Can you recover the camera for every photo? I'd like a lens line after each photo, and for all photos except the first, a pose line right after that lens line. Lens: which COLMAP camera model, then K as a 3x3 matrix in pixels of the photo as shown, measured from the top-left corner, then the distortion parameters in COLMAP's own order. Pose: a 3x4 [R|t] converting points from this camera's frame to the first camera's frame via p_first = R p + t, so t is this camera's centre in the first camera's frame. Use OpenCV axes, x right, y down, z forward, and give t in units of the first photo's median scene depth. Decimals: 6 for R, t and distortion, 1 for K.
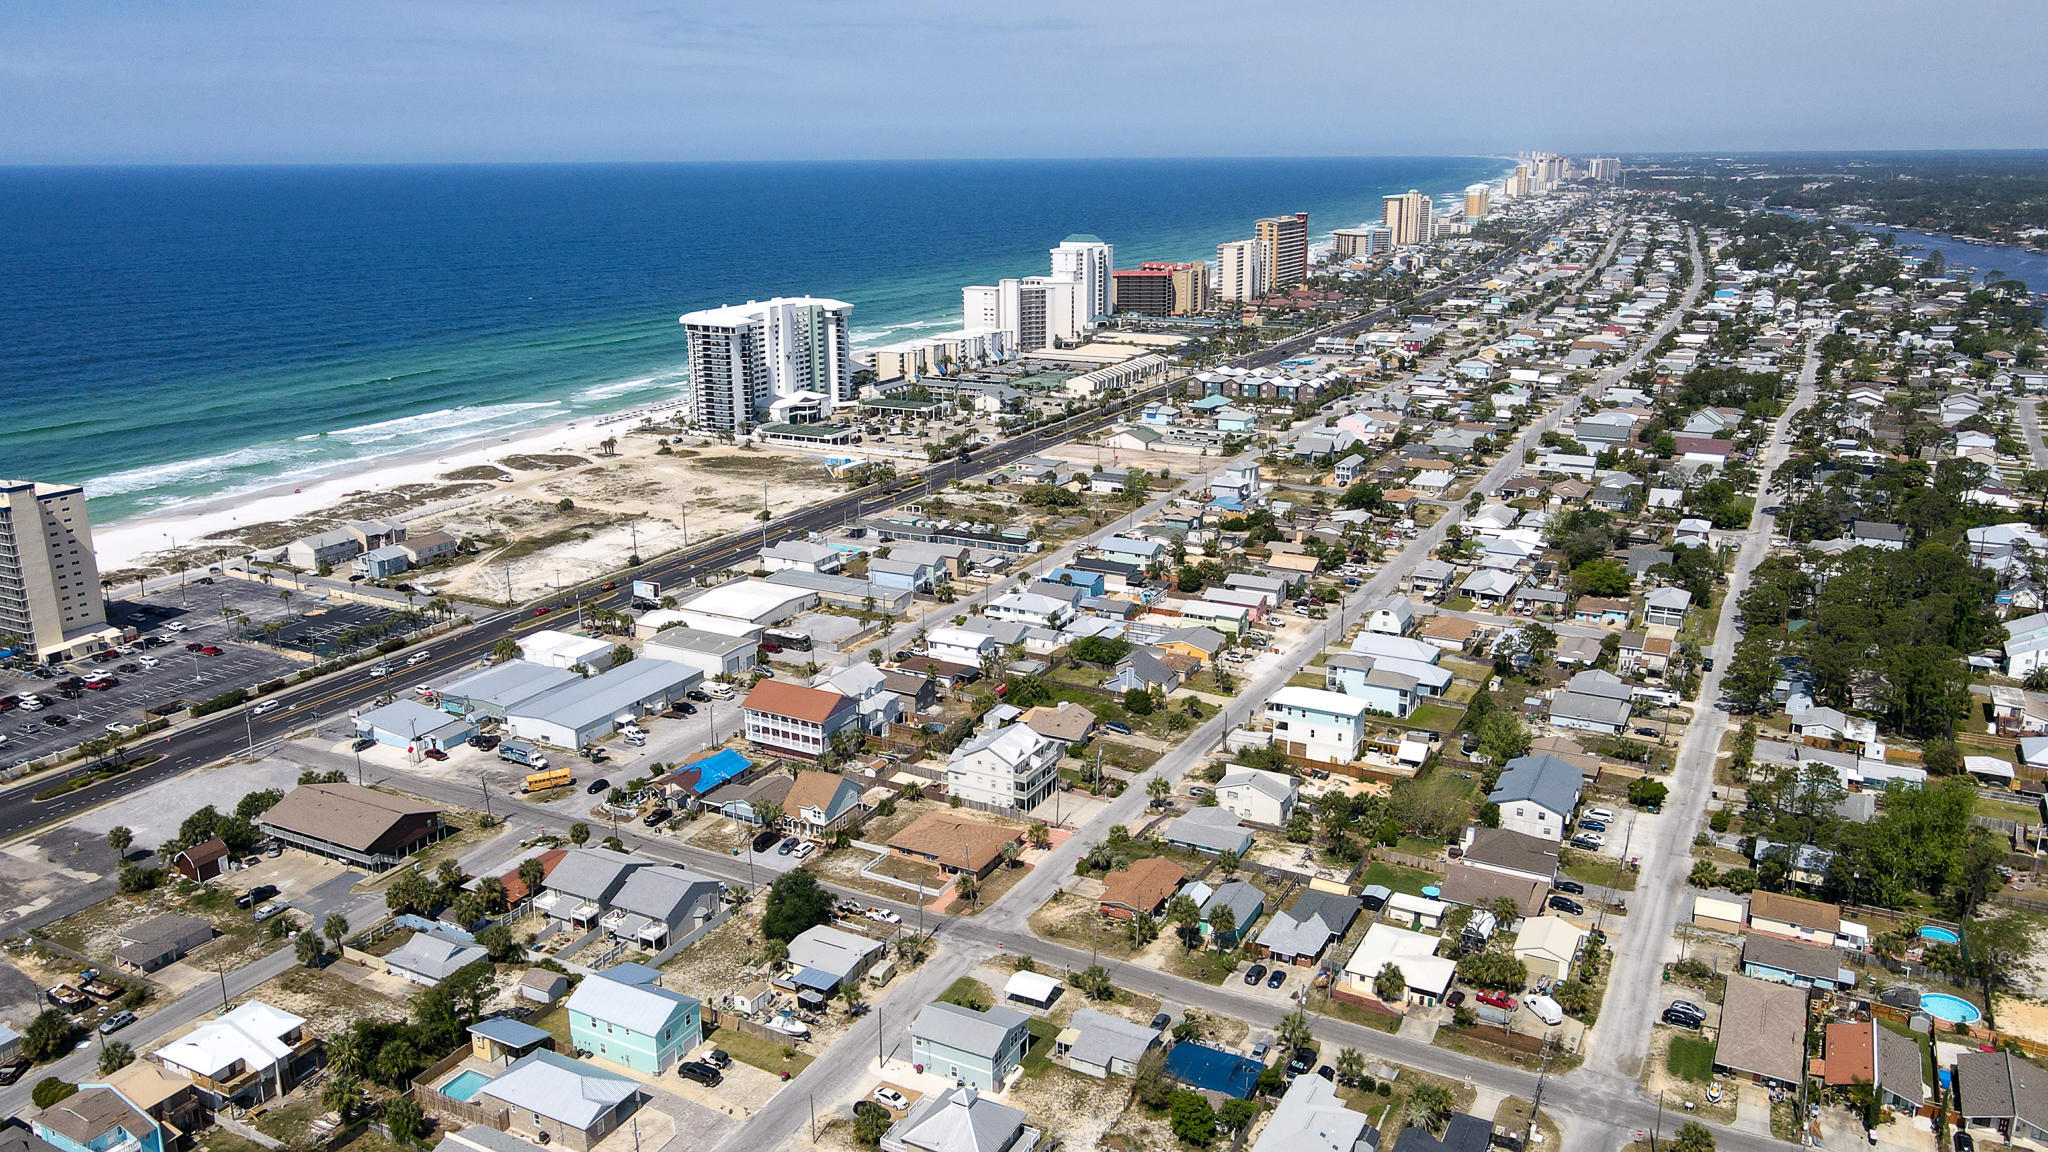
lens RADIAL K [[1484.5, 0, 1024.1], [0, 1484.5, 585.4], [0, 0, 1]] dist [-0.004802, 0.024286]
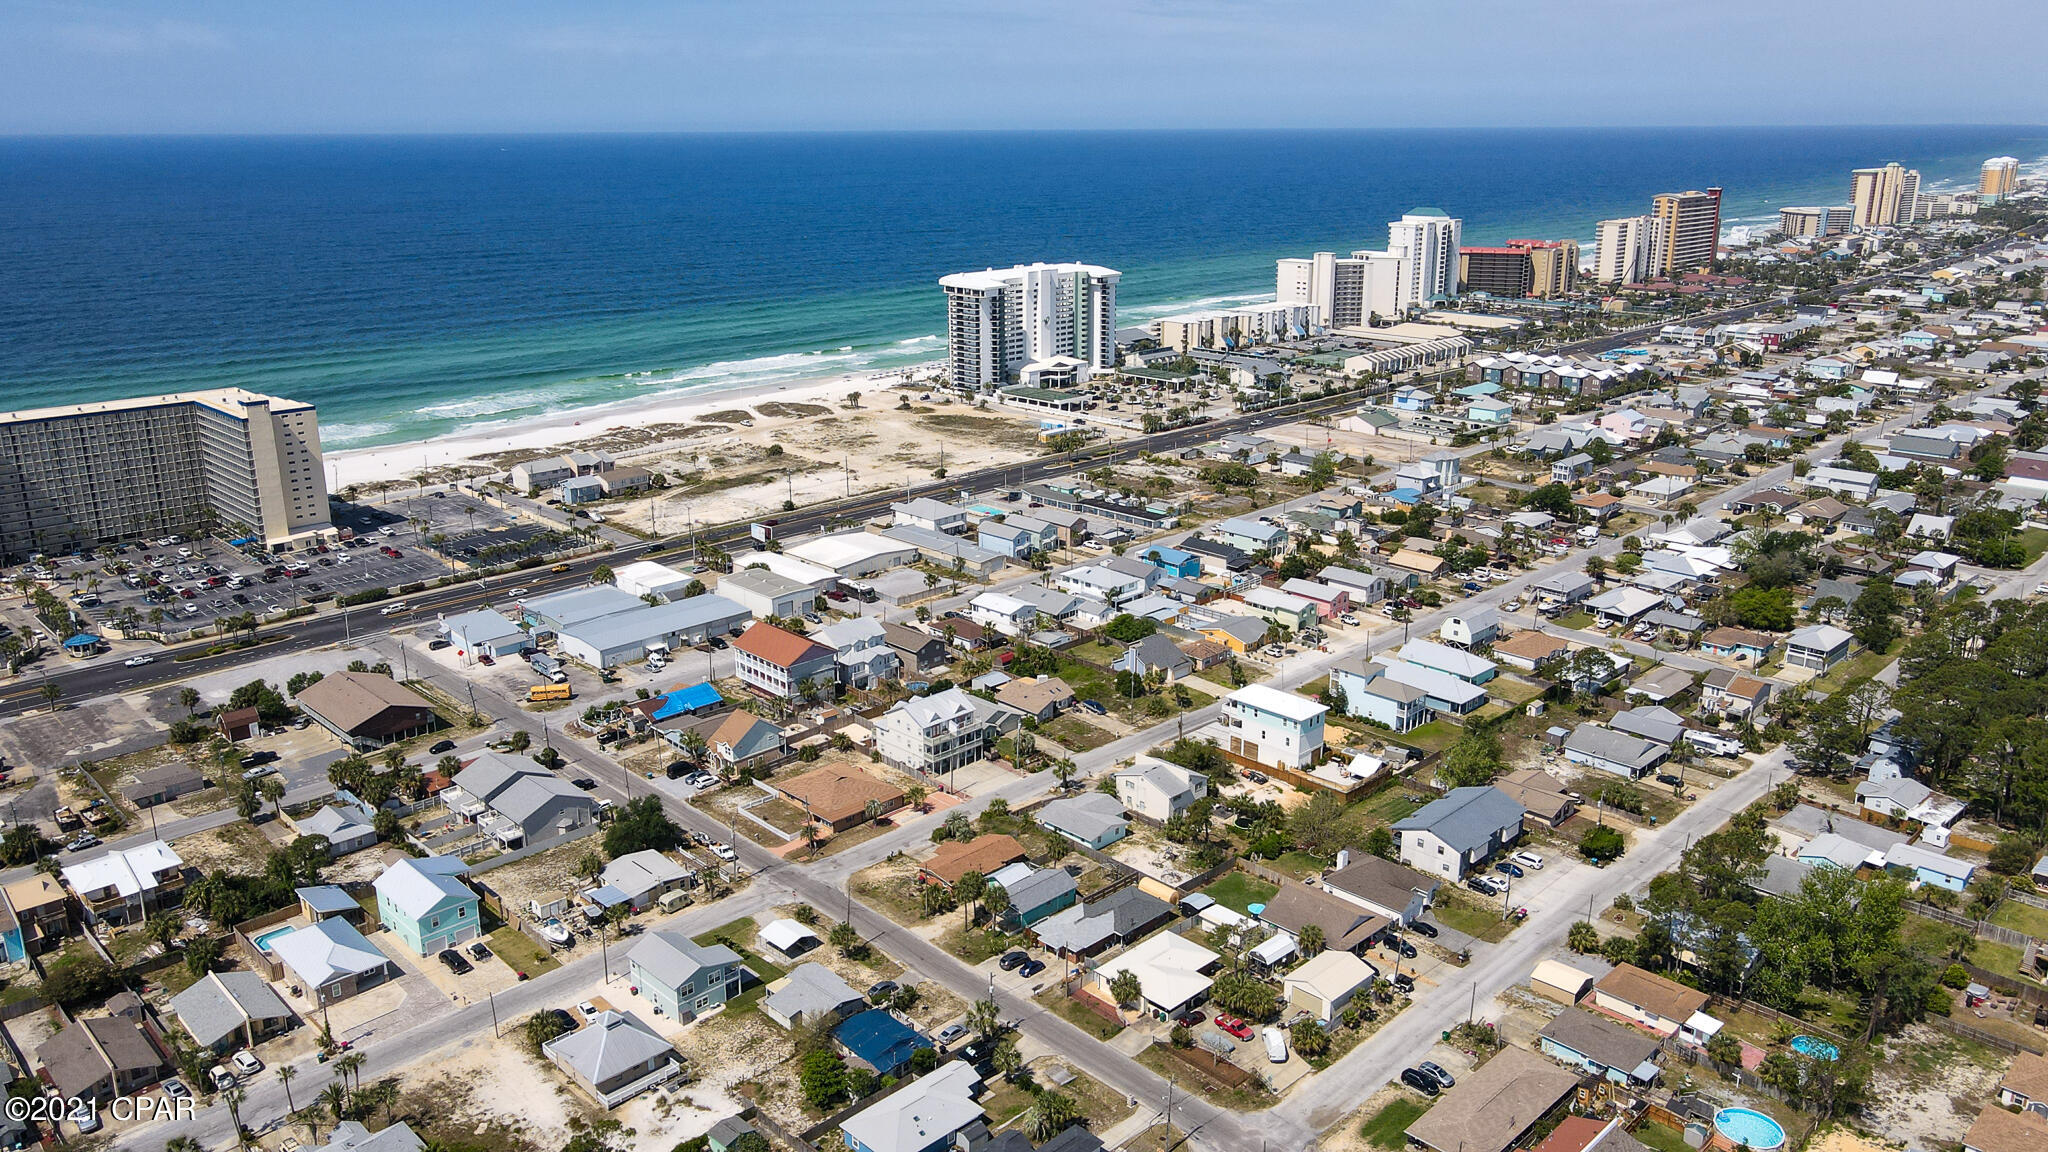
lens RADIAL K [[1484.5, 0, 1014.2], [0, 1484.5, 561.4], [0, 0, 1]] dist [-0.004802, 0.024286]
pose [[0.954949, 0.087136, -0.283689, 0.271249], [-0.085724, 0.996167, 0.017413, -0.012707], [0.284119, 0.007690, 0.958758, 0.034069]]
